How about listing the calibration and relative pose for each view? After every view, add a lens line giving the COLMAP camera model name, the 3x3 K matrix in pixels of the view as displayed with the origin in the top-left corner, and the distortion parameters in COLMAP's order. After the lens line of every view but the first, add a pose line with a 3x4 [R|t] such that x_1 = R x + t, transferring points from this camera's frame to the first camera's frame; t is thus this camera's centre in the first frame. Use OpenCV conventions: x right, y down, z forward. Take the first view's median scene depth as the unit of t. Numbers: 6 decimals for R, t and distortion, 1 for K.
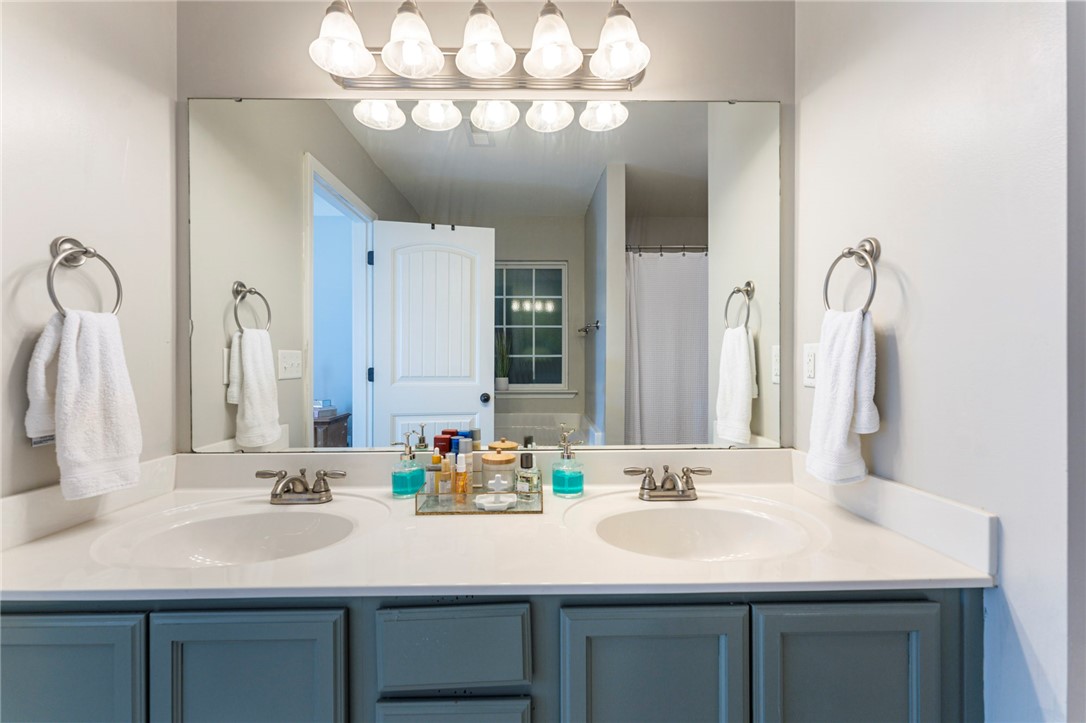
lens RADIAL K [[436.6, 0, 543.0], [0, 436.6, 361.5], [0, 0, 1]] dist [0.000694, 0.000088]
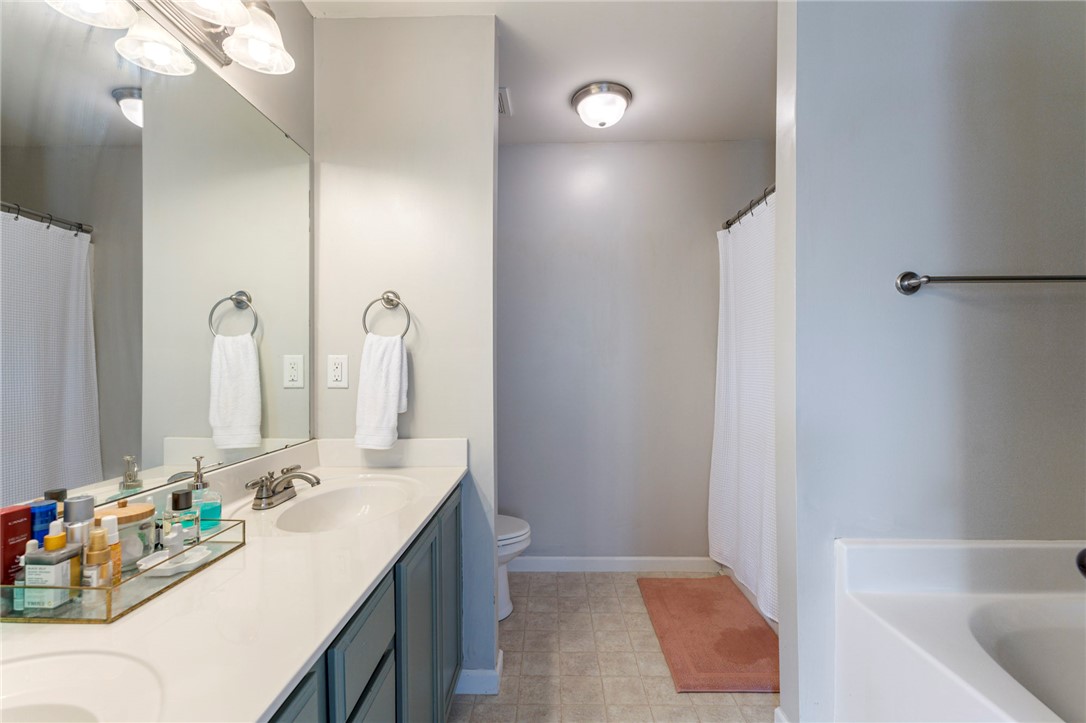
lens RADIAL K [[473.5, 0, 547.4], [0, 473.5, 380.5], [0, 0, 1]] dist [0.000234, -0.000191]
pose [[0.024232, -0.025481, 0.999382, -0.894555], [0.004954, 0.999666, 0.025369, 0.002724], [-0.999694, 0.004336, 0.024350, 0.368822]]
